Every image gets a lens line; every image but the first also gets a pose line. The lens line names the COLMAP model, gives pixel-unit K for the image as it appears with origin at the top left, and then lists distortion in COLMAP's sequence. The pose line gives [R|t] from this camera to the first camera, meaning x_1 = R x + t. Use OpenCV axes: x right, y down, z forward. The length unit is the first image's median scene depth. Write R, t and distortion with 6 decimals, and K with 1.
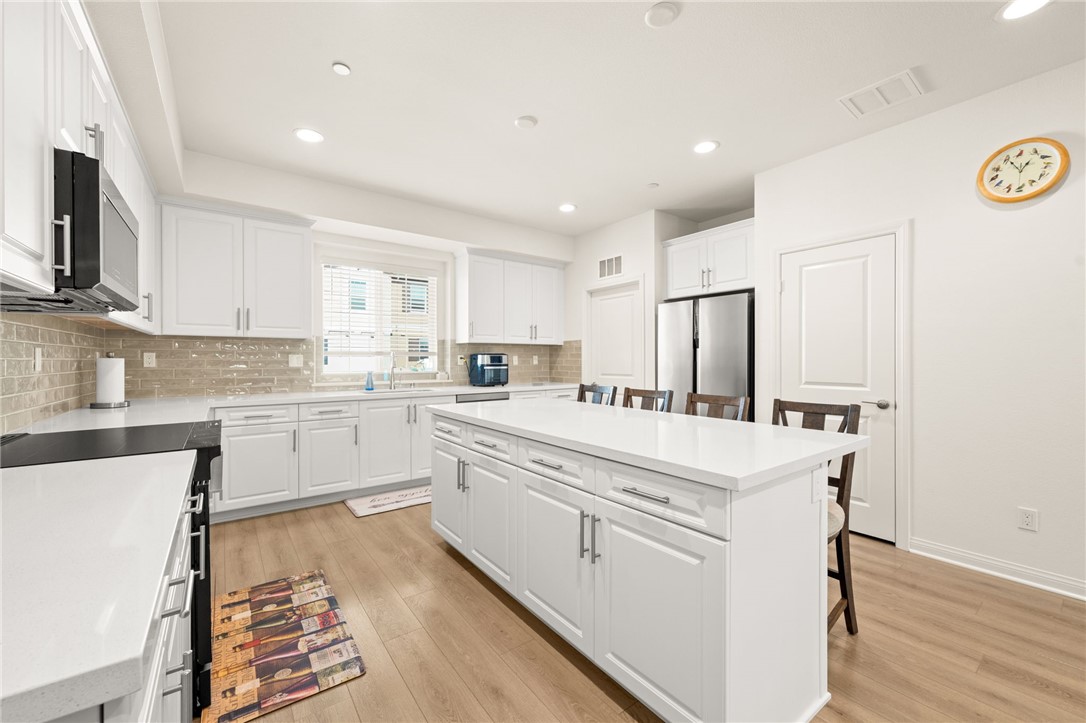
lens RADIAL K [[426.9, 0, 543.0], [0, 426.9, 361.5], [0, 0, 1]] dist [-0.002887, -0.000303]
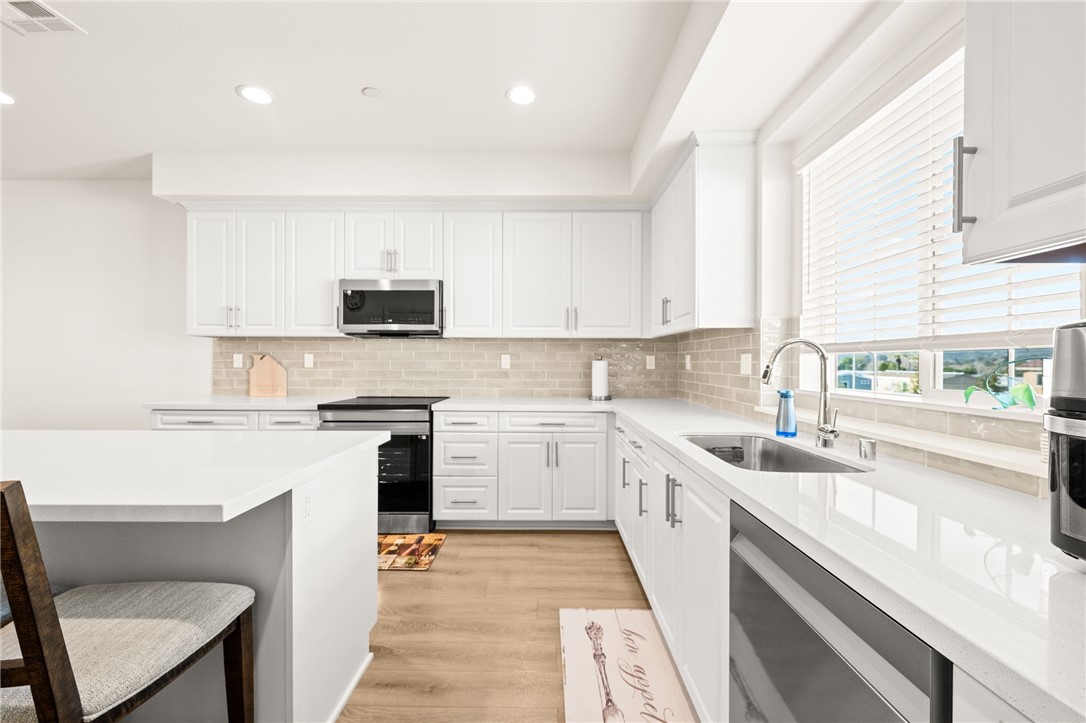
lens RADIAL K [[437.1, 0, 542.4], [0, 437.1, 364.4], [0, 0, 1]] dist [0.001519, 0.000086]
pose [[-0.606136, 0.000882, -0.795360, 0.097021], [-0.007822, 0.999944, 0.007070, -0.004390], [0.795322, 0.010507, -0.606096, 1.335669]]
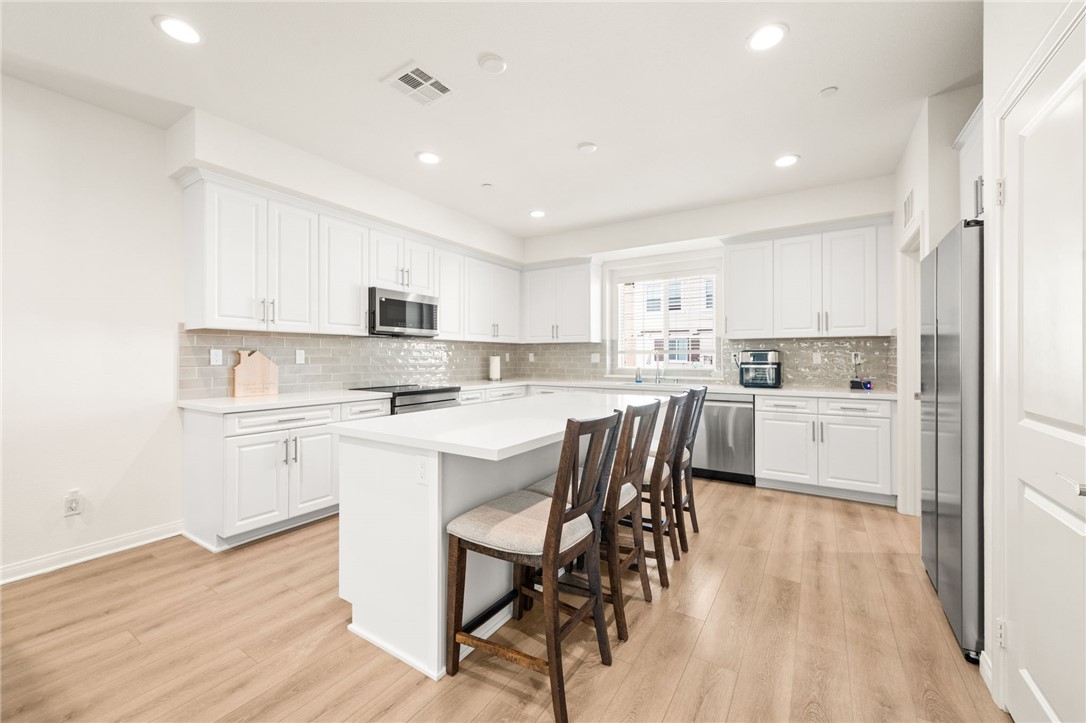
lens RADIAL K [[430.9, 0, 543.7], [0, 430.9, 357.5], [0, 0, 1]] dist [-0.000862, -0.000120]
pose [[0.350292, 0.000093, -0.936641, 0.804937], [-0.004179, 0.999990, -0.001464, -0.000610], [0.936631, 0.004427, 0.350289, 0.401708]]
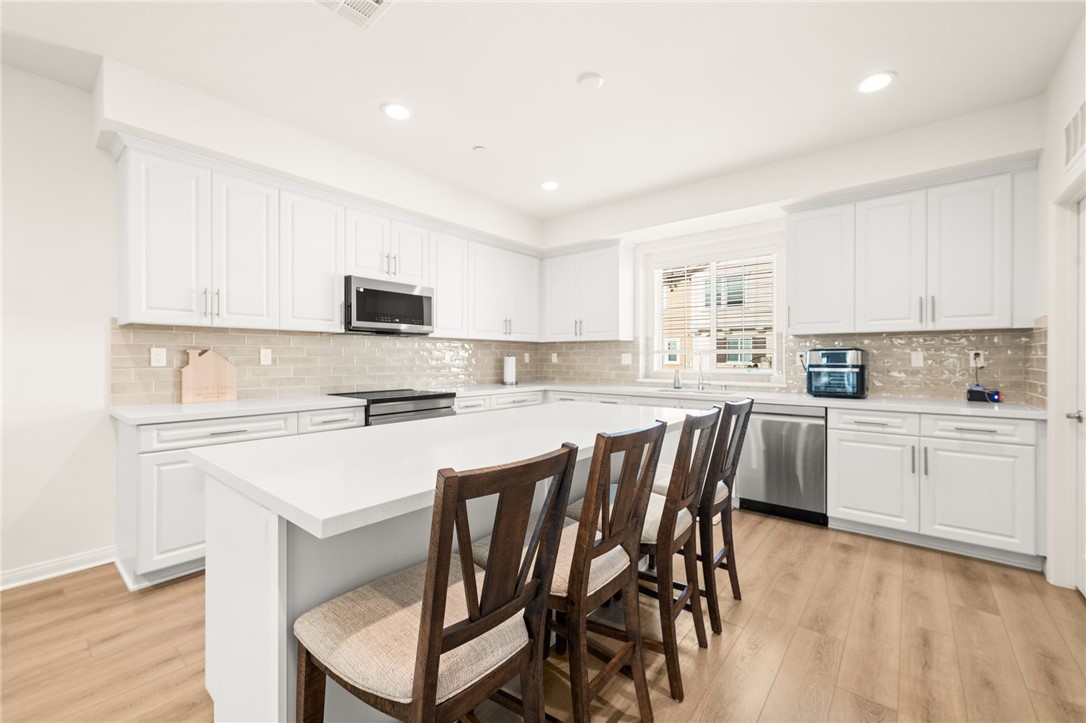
lens RADIAL K [[443.8, 0, 543.0], [0, 443.8, 361.5], [0, 0, 1]] dist [0.001218, 0.000064]
pose [[0.232159, 0.006490, -0.972656, 0.659229], [-0.005085, 0.999972, 0.005458, 0.000243], [0.972665, 0.003679, 0.232185, 0.570396]]
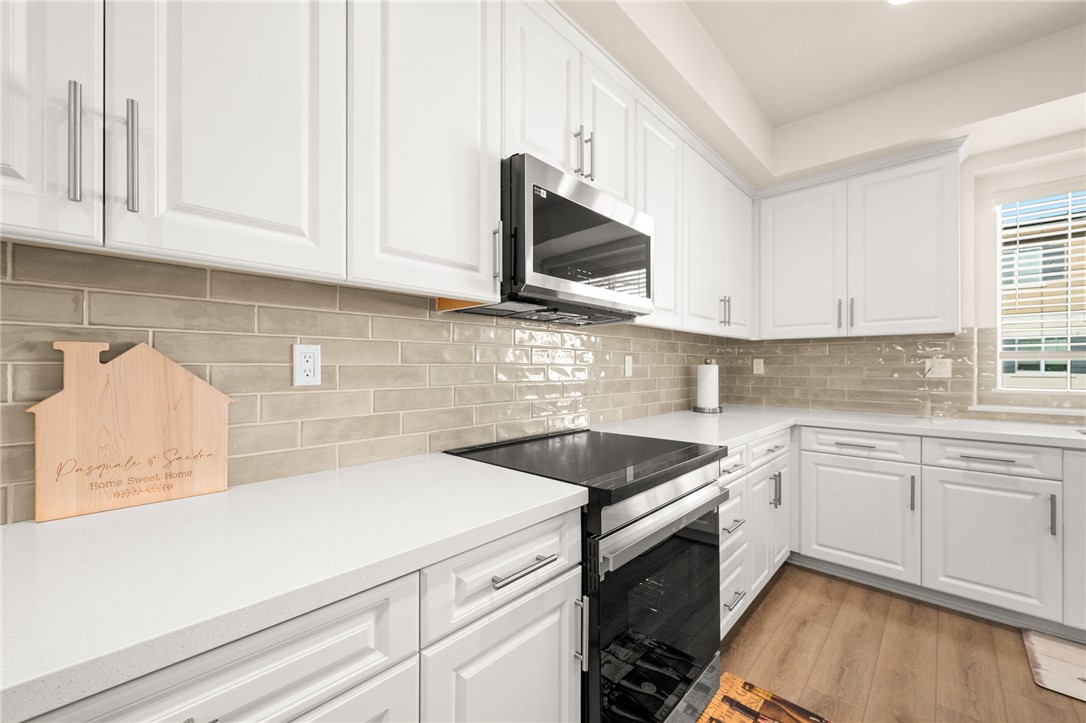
lens RADIAL K [[428.9, 0, 538.7], [0, 428.9, 365.9], [0, 0, 1]] dist [0.001072, 0.000028]
pose [[0.167678, -0.000918, -0.985841, -0.040732], [-0.004802, 0.999987, -0.001748, -0.001025], [0.985830, 0.005027, 0.167672, 0.335955]]
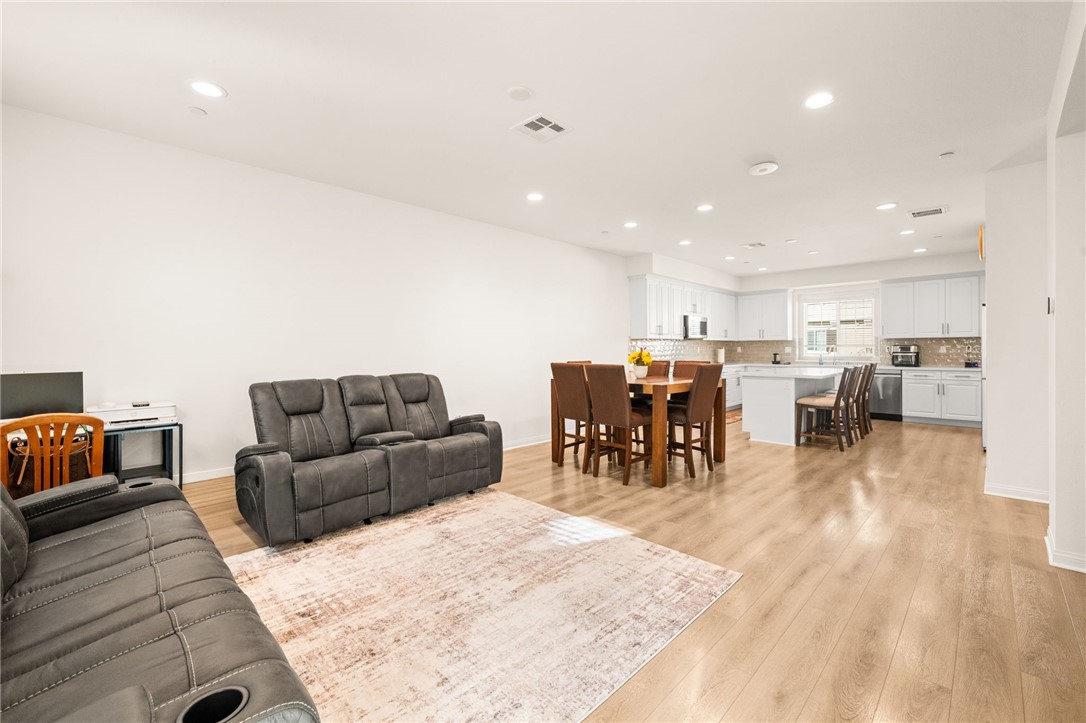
lens RADIAL K [[449.1, 0, 547.4], [0, 449.1, 350.8], [0, 0, 1]] dist [-0.001453, -0.000116]
pose [[0.144779, 0.003227, -0.989459, 1.840482], [0.000658, 0.999994, 0.003358, -0.005360], [0.989464, -0.001138, 0.144776, -0.696240]]
